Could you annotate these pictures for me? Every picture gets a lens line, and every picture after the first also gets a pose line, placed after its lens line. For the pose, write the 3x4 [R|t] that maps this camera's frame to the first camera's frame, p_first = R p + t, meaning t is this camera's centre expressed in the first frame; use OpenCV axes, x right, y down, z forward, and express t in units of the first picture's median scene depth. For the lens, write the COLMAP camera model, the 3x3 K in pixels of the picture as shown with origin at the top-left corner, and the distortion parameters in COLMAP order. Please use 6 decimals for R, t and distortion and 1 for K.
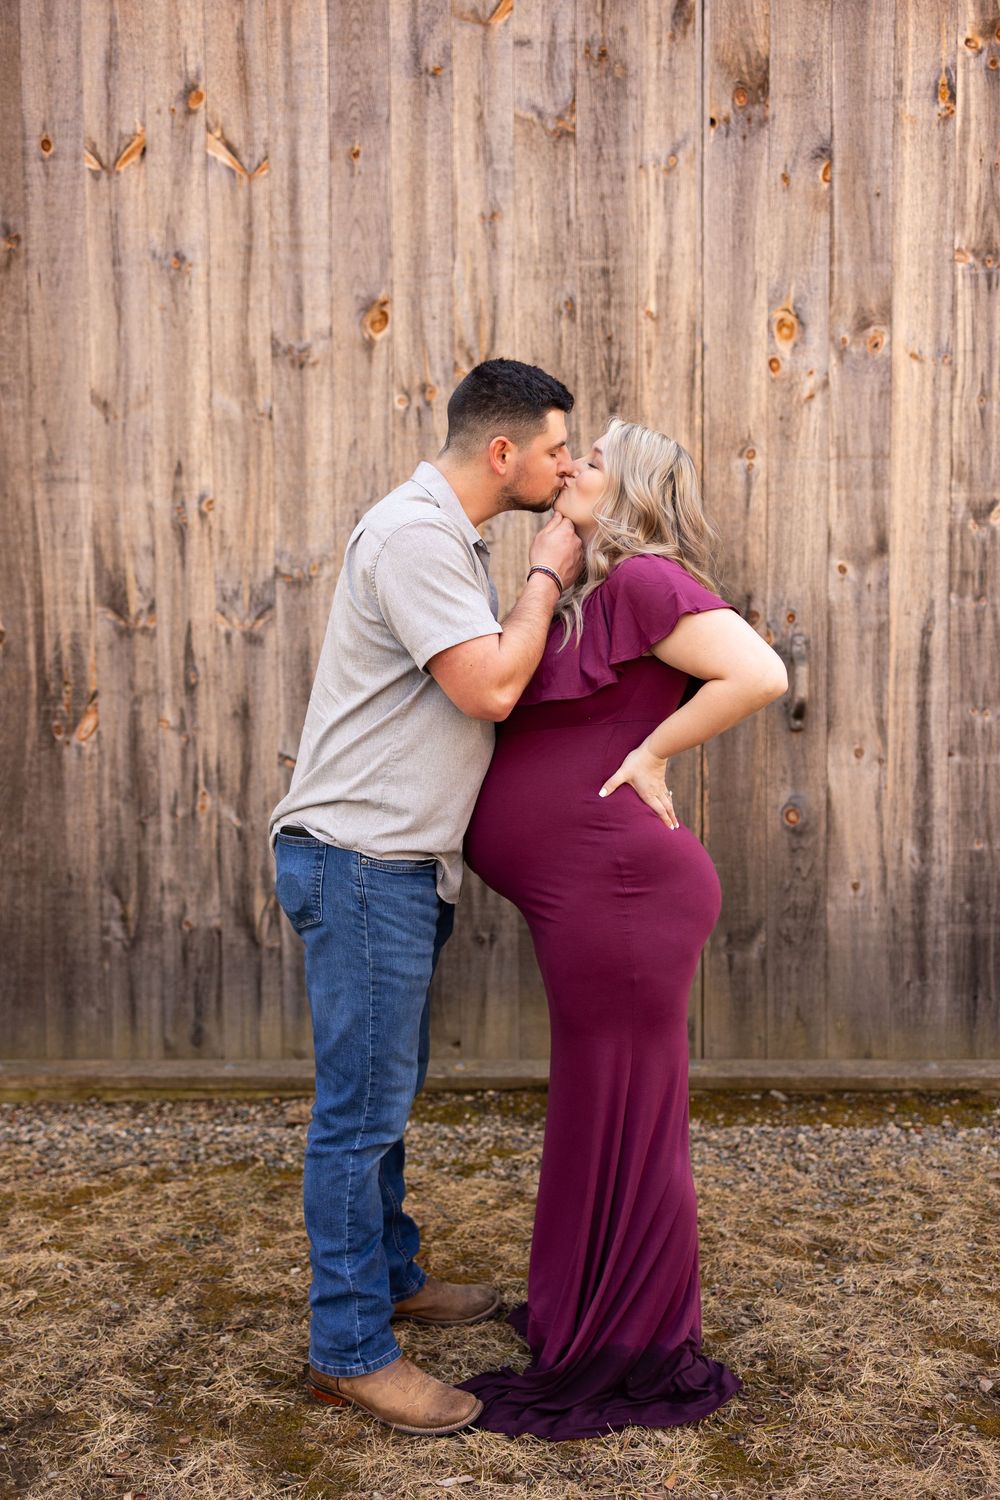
lens RADIAL K [[1542.5, 0, 496.9], [0, 1542.5, 754.3], [0, 0, 1]] dist [-0.013773, 0.000000]
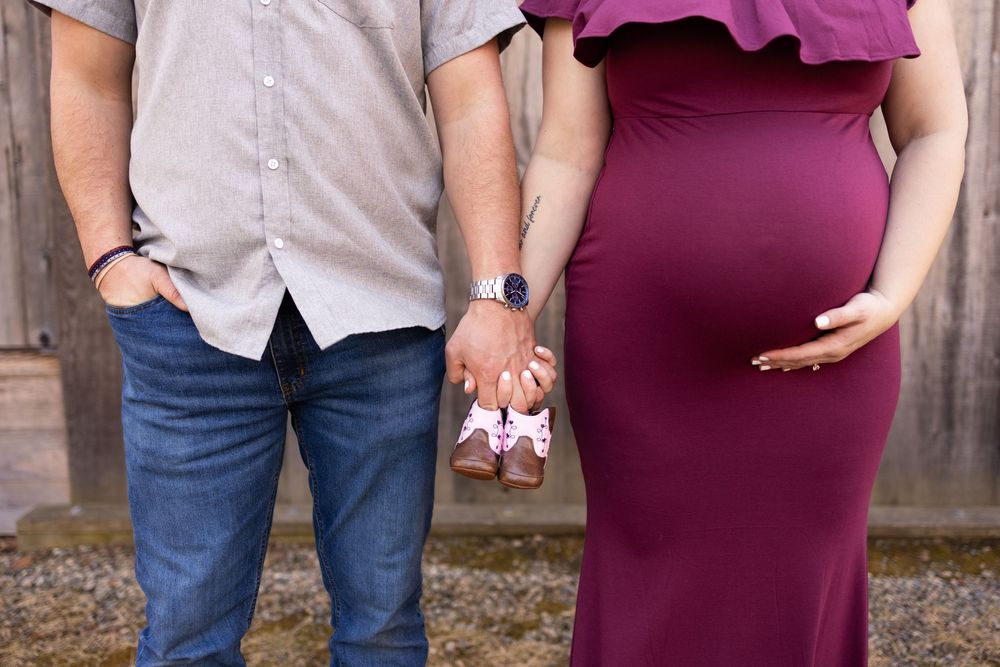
lens RADIAL K [[1028.3, 0, 500.6], [0, 1028.3, 333.2], [0, 0, 1]] dist [-0.013773, 0.000000]
pose [[0.999584, -0.001324, -0.028806, -0.009727], [0.003384, 0.997428, 0.071602, 0.031559], [0.028637, -0.071669, 0.997017, 0.329984]]
